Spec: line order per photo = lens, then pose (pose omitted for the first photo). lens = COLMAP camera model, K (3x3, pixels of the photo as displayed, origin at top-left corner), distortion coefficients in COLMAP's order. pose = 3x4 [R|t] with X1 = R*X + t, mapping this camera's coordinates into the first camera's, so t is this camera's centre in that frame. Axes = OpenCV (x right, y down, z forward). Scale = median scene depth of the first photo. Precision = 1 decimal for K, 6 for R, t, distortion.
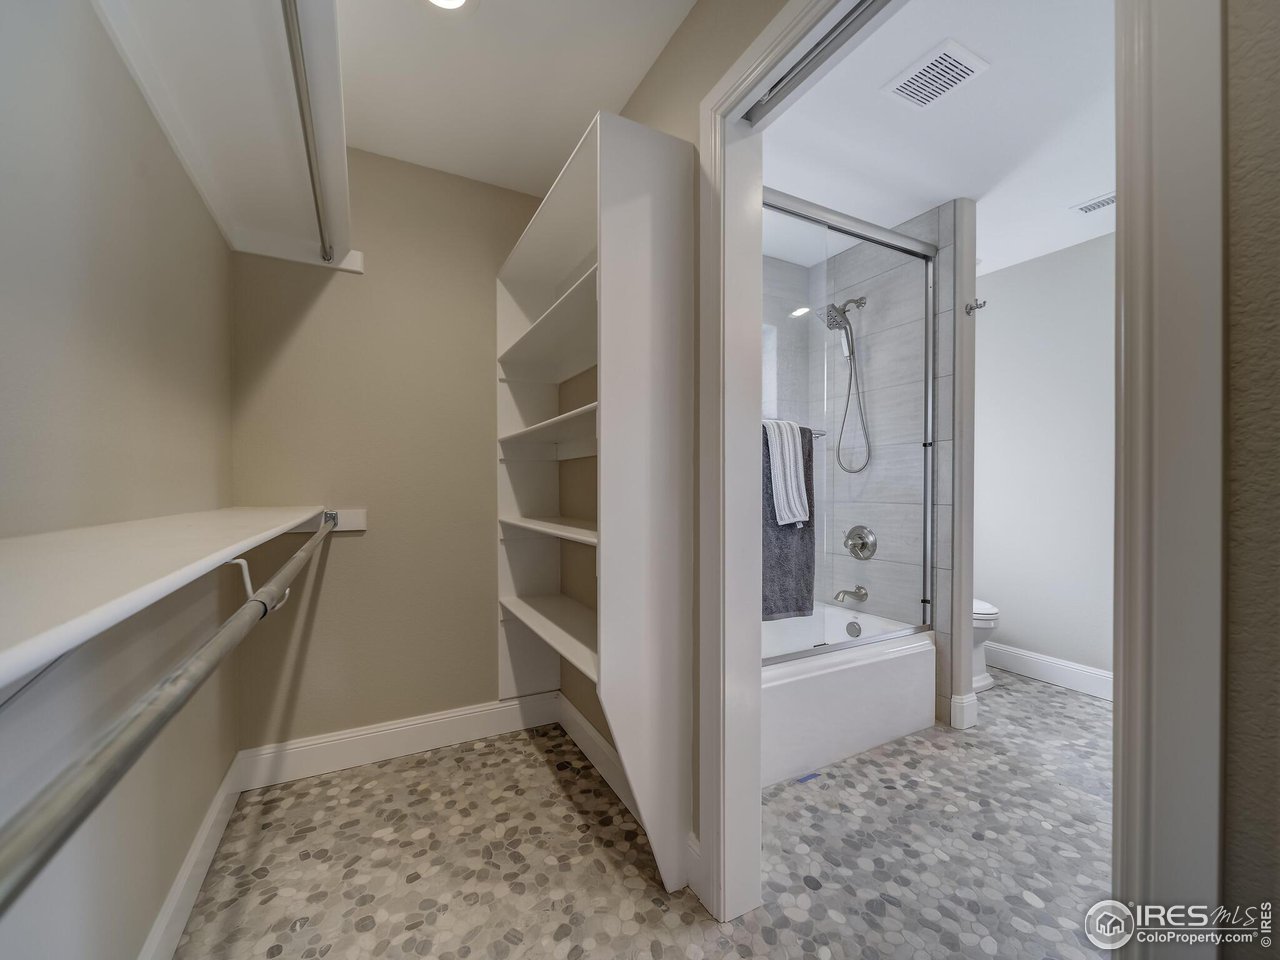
lens RADIAL K [[508.9, 0, 632.8], [0, 508.9, 502.6], [0, 0, 1]] dist [-0.002391, -0.000510]
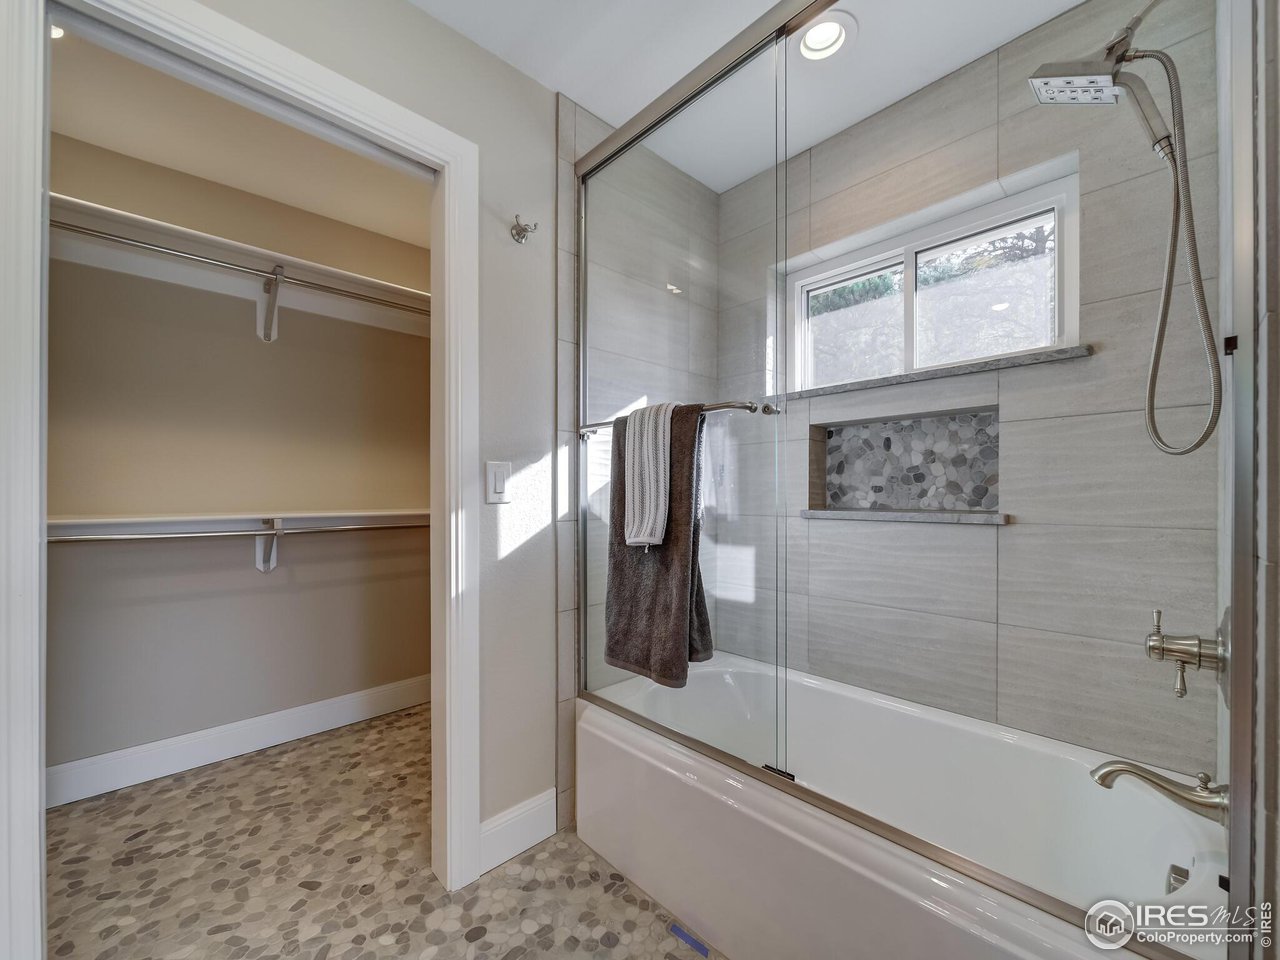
lens RADIAL K [[508.9, 0, 632.8], [0, 508.9, 502.6], [0, 0, 1]] dist [-0.002391, -0.000510]
pose [[0.277319, 0.009159, -0.960734, 1.314297], [-0.033752, 0.999430, -0.000215, -0.026011], [0.960185, 0.032487, 0.277470, 1.011926]]
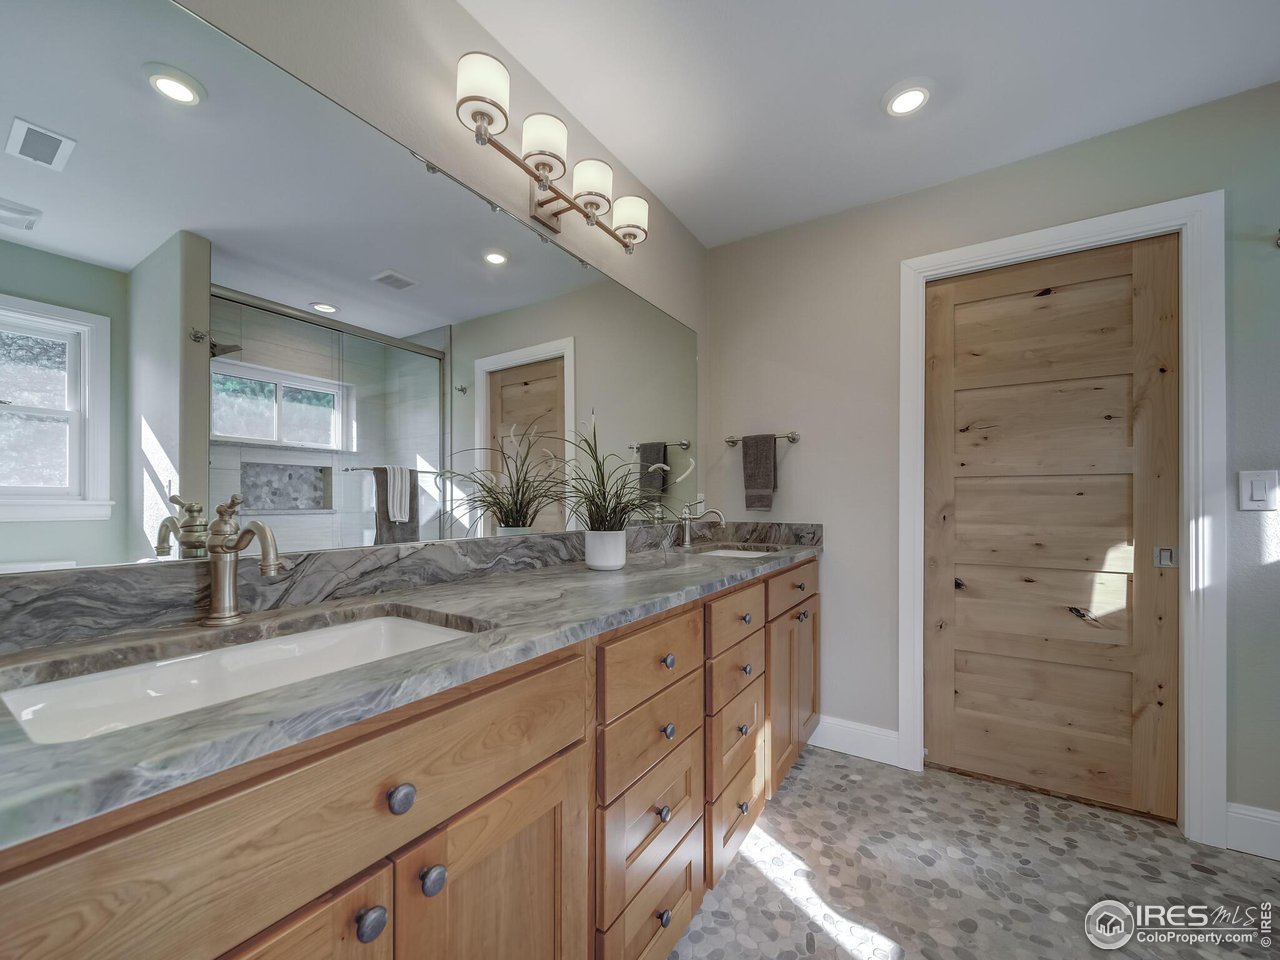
lens RADIAL K [[508.9, 0, 632.8], [0, 508.9, 502.6], [0, 0, 1]] dist [-0.002391, -0.000510]
pose [[-0.868995, 0.001507, -0.494819, 1.976861], [-0.013175, 0.999570, 0.026183, -0.044241], [0.494646, 0.029272, -0.868601, 1.336033]]
